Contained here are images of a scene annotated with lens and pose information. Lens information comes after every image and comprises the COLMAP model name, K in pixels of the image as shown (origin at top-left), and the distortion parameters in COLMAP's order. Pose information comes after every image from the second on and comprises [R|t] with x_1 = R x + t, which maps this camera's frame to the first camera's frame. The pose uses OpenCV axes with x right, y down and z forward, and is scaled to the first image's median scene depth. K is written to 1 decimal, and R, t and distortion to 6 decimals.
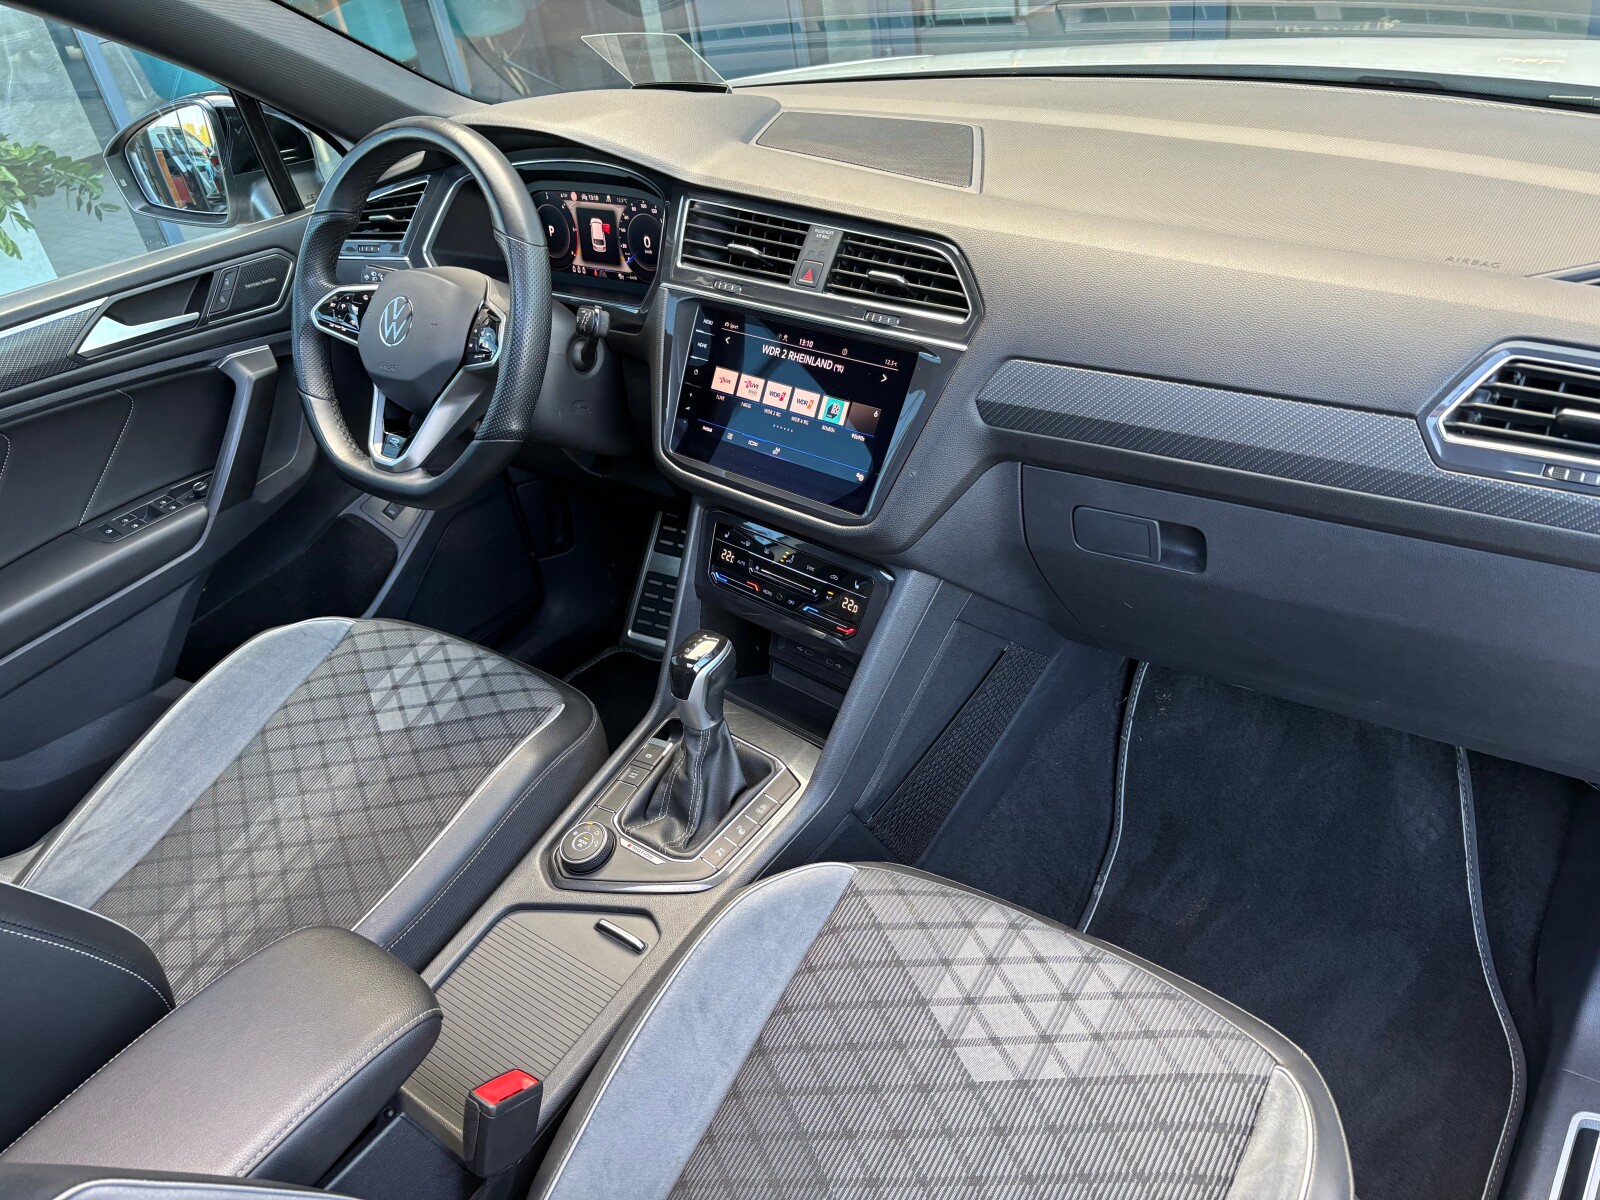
lens RADIAL K [[1211.7, 0, 793.6], [0, 1211.7, 608.9], [0, 0, 1]] dist [0.038488, -0.041304]
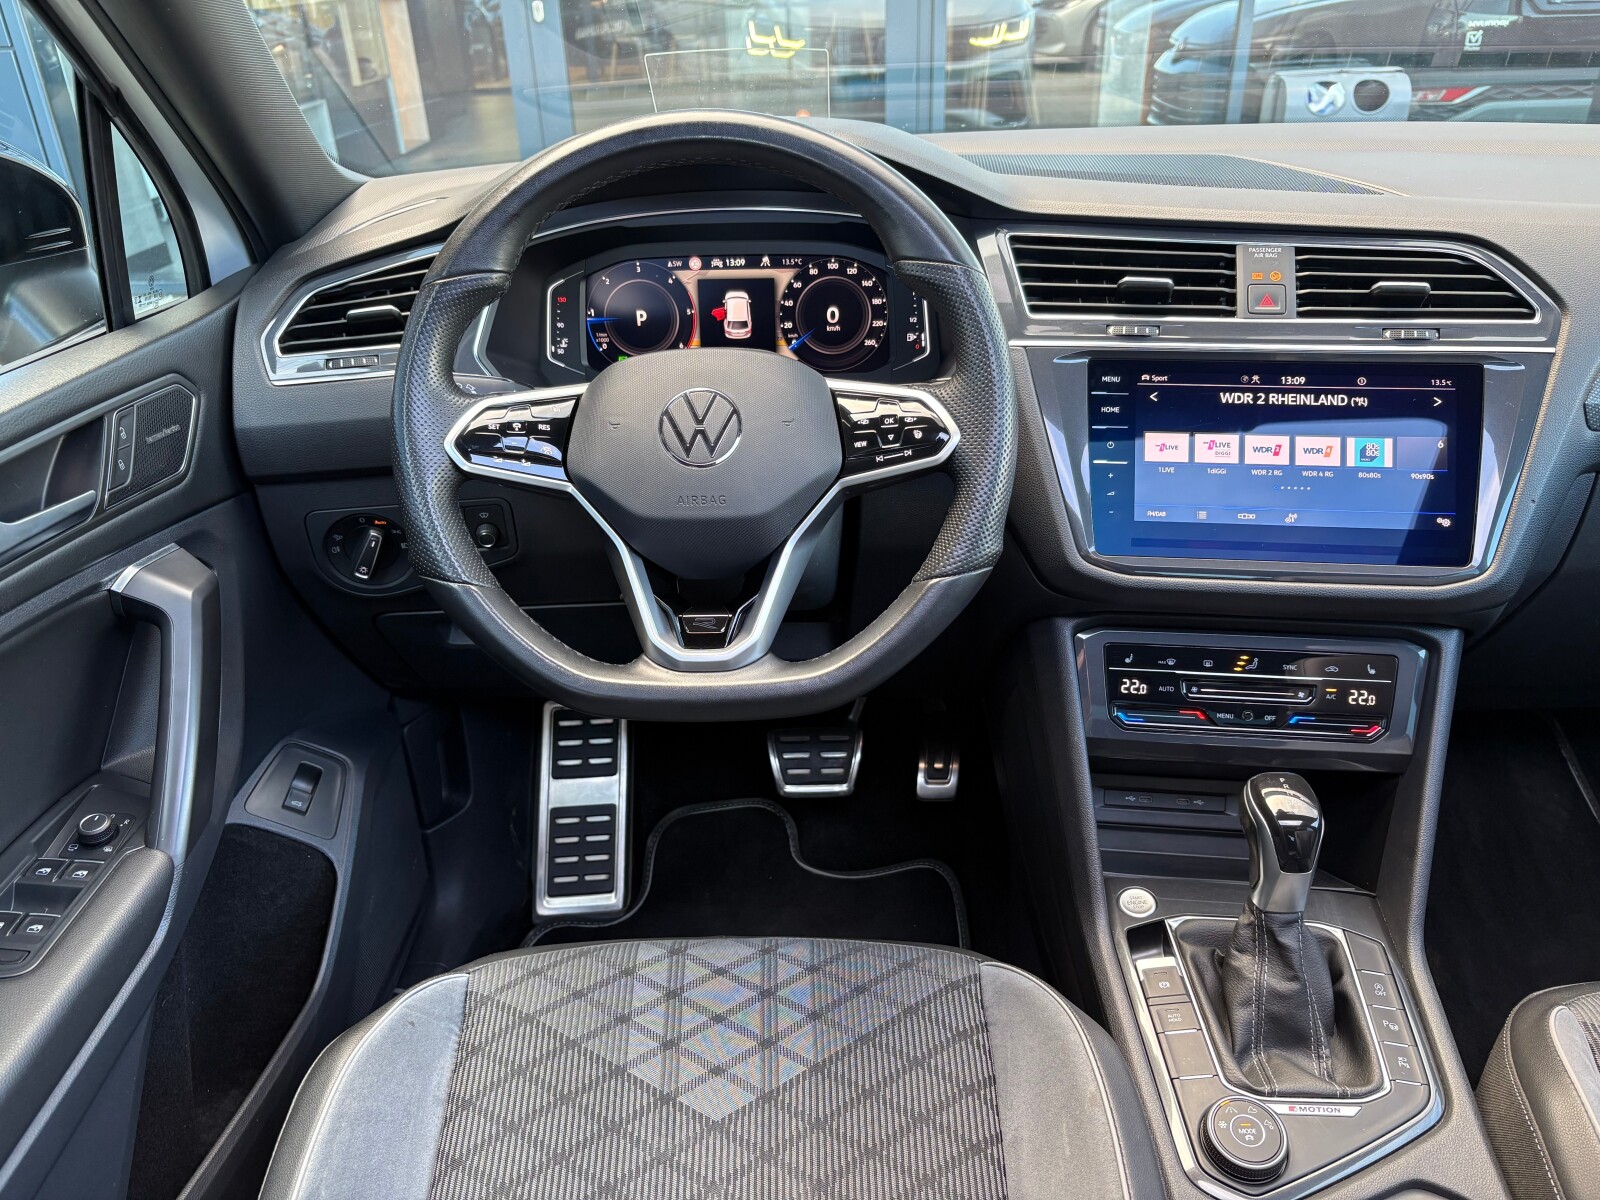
lens RADIAL K [[1211.7, 0, 796.1], [0, 1211.7, 607.5], [0, 0, 1]] dist [0.038488, -0.041304]
pose [[0.803341, -0.173971, 0.569541, -0.700926], [0.259794, 0.962954, -0.072300, -0.098823], [-0.535863, 0.206045, 0.818777, 0.530207]]
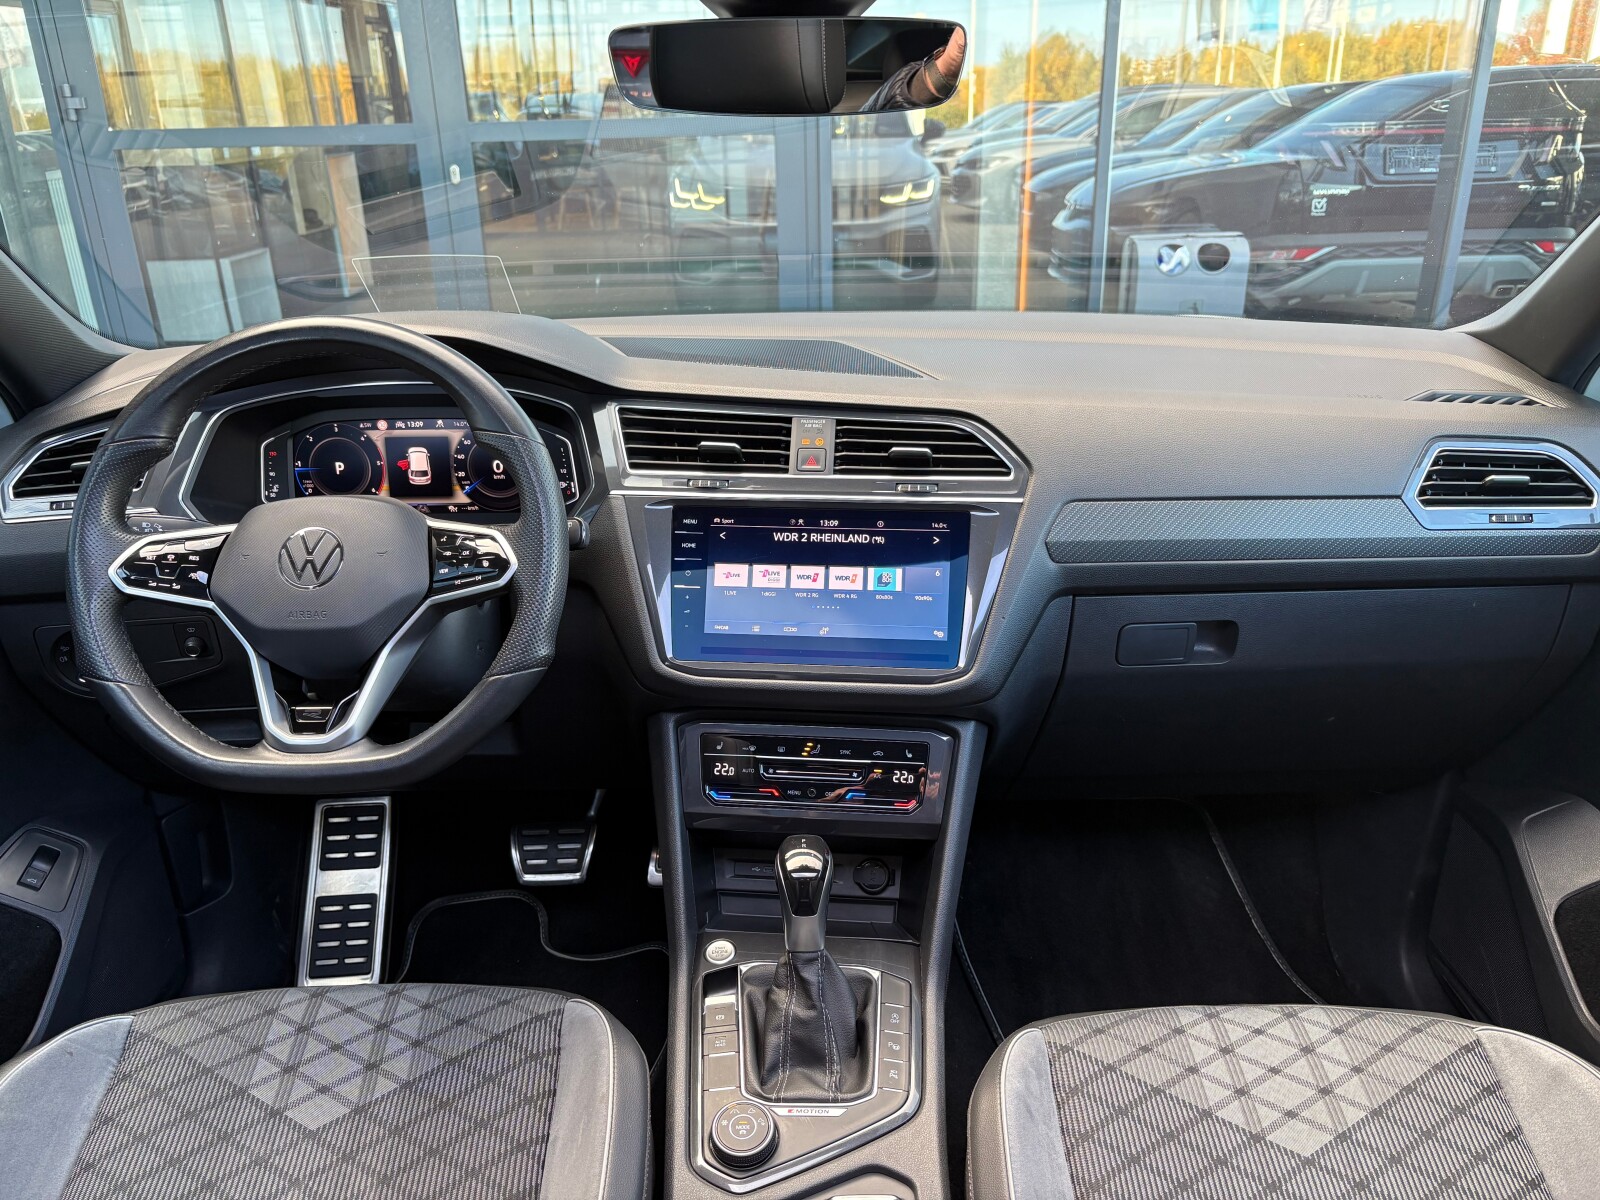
lens RADIAL K [[1211.7, 0, 795.8], [0, 1211.7, 606.3], [0, 0, 1]] dist [0.038488, -0.041304]
pose [[0.784839, -0.113317, 0.609251, -0.603957], [0.264115, 0.950542, -0.163439, 0.002761], [-0.560599, 0.289186, 0.775951, 0.247727]]
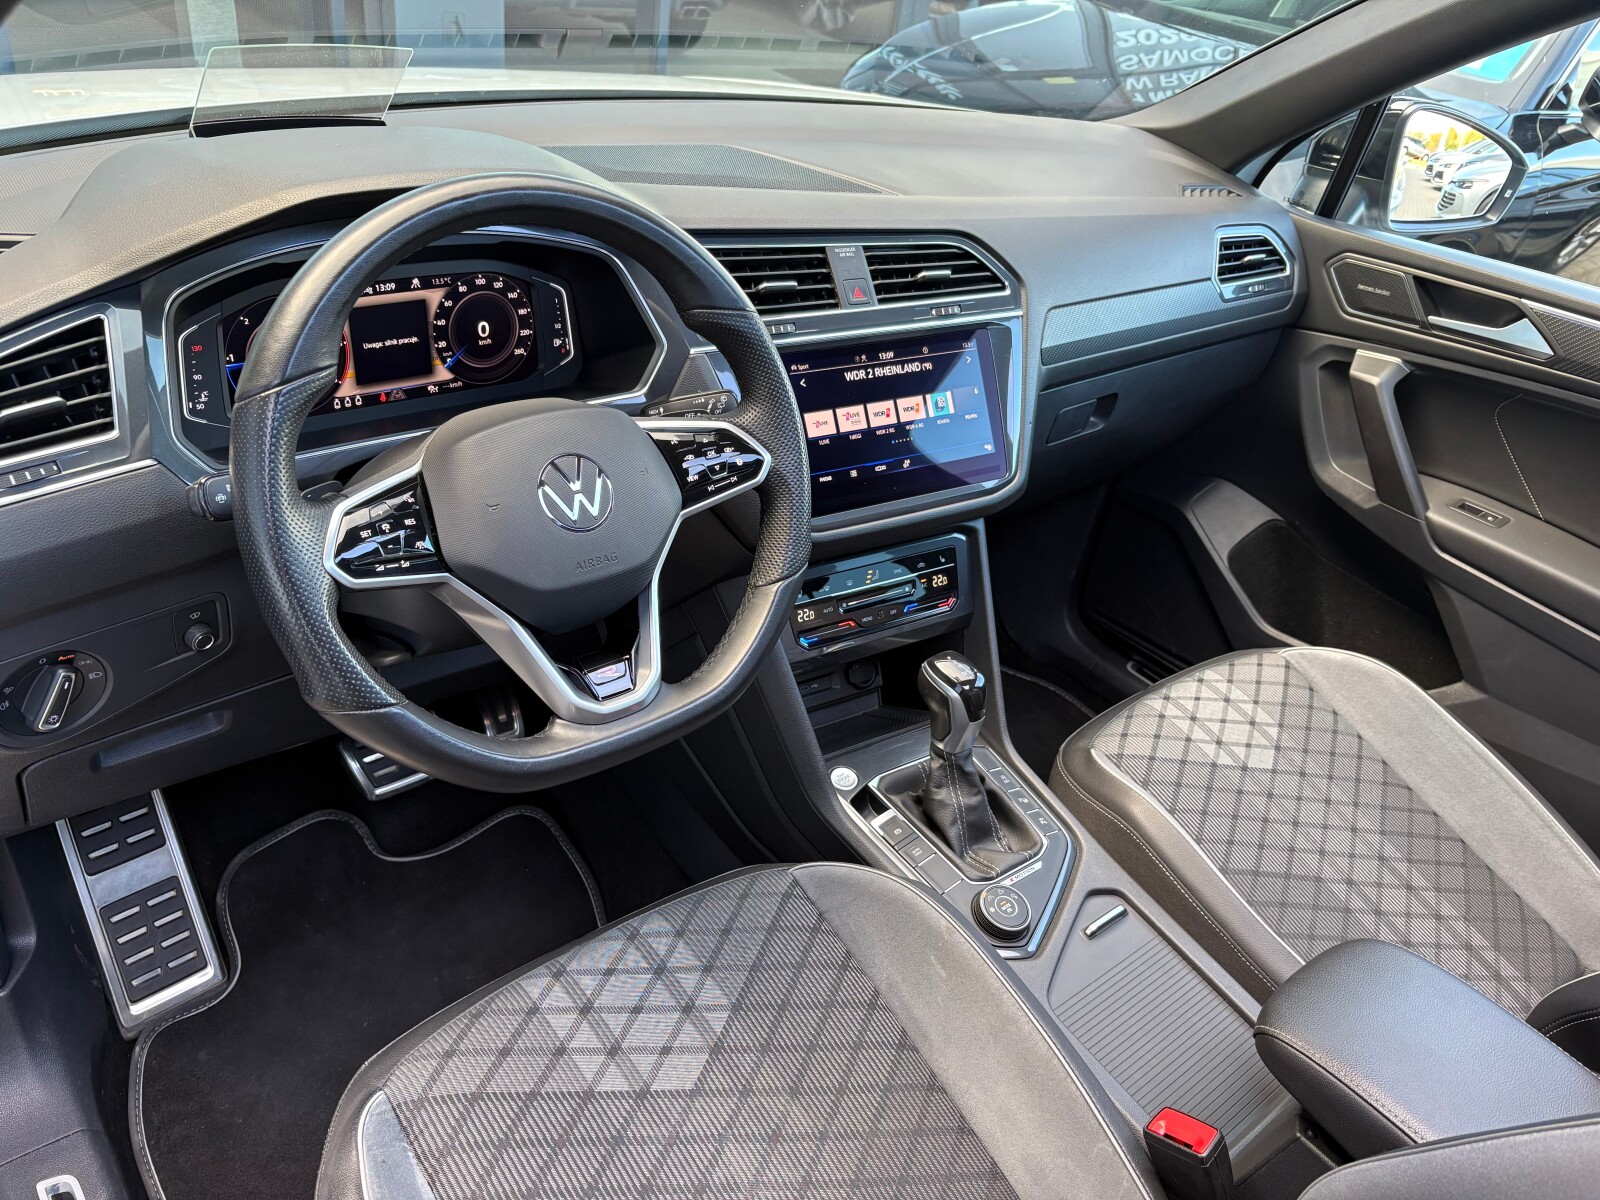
lens RADIAL K [[1211.7, 0, 788.2], [0, 1211.7, 608.4], [0, 0, 1]] dist [0.038488, -0.041304]
pose [[0.210491, -0.388763, 0.896971, -0.961666], [0.412275, 0.867245, 0.279132, -0.338924], [-0.886410, 0.311044, 0.342824, 0.758111]]
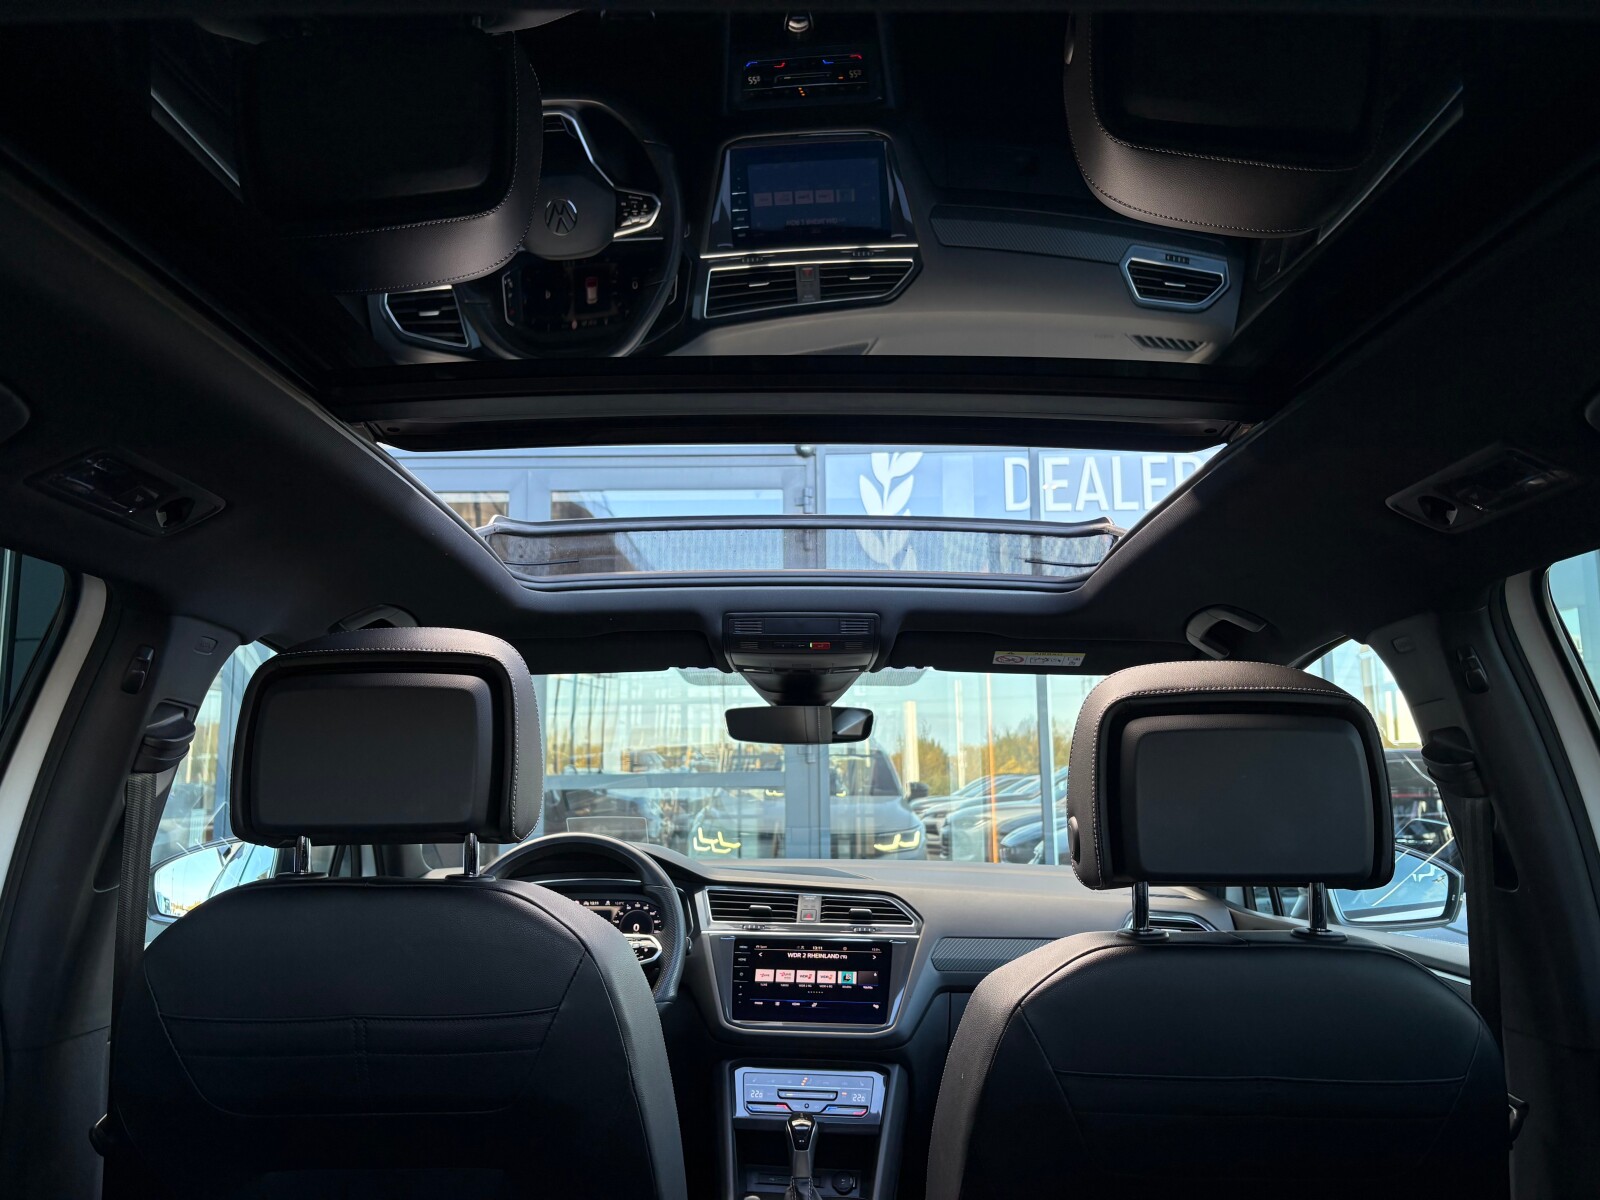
lens RADIAL K [[1211.7, 0, 792.0], [0, 1211.7, 584.8], [0, 0, 1]] dist [0.038488, -0.041304]
pose [[0.788059, 0.230349, 0.570878, -1.184751], [0.247938, 0.730046, -0.636836, 0.542505], [-0.563462, 0.643407, 0.518207, -0.311992]]
